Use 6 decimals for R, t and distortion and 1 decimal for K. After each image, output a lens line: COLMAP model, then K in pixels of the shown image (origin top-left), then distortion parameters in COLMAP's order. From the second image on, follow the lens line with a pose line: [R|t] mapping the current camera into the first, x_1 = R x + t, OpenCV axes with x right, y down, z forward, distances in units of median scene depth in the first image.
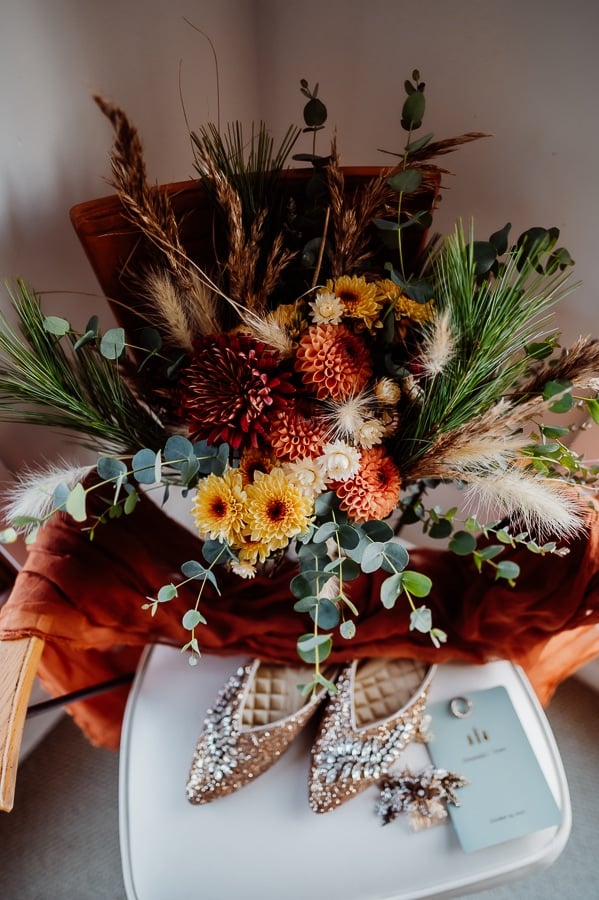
lens RADIAL K [[636.2, 0, 271.6], [0, 636.2, 450.2], [0, 0, 1]] dist [0.003458, 0.000575]
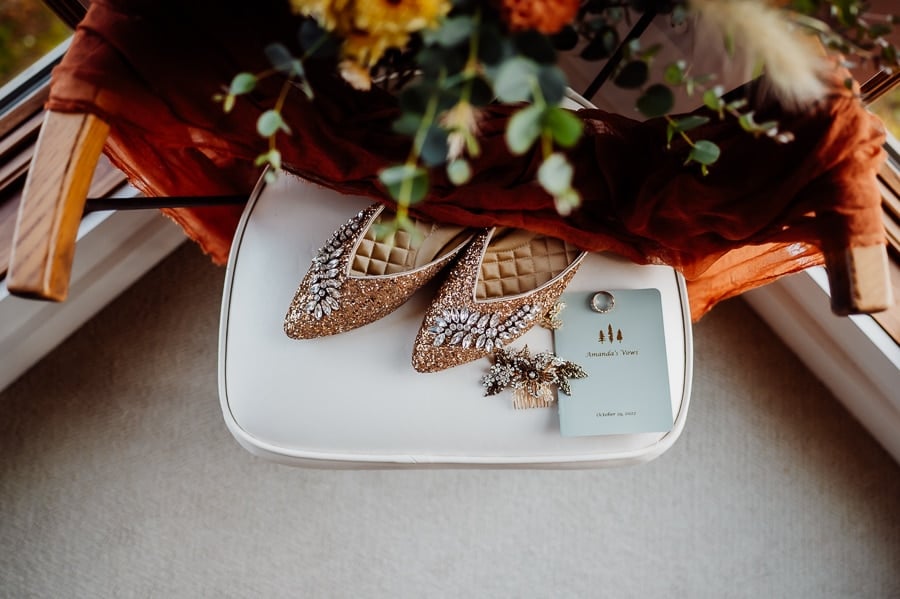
lens RADIAL K [[636.2, 0, 450.0], [0, 636.2, 299.5], [0, 0, 1]] dist [0.003458, 0.000575]
pose [[0.980192, 0.197884, -0.008111, 0.102681], [-0.177398, 0.895452, 0.408284, 0.081186], [0.088056, -0.398757, 0.912819, 0.184830]]
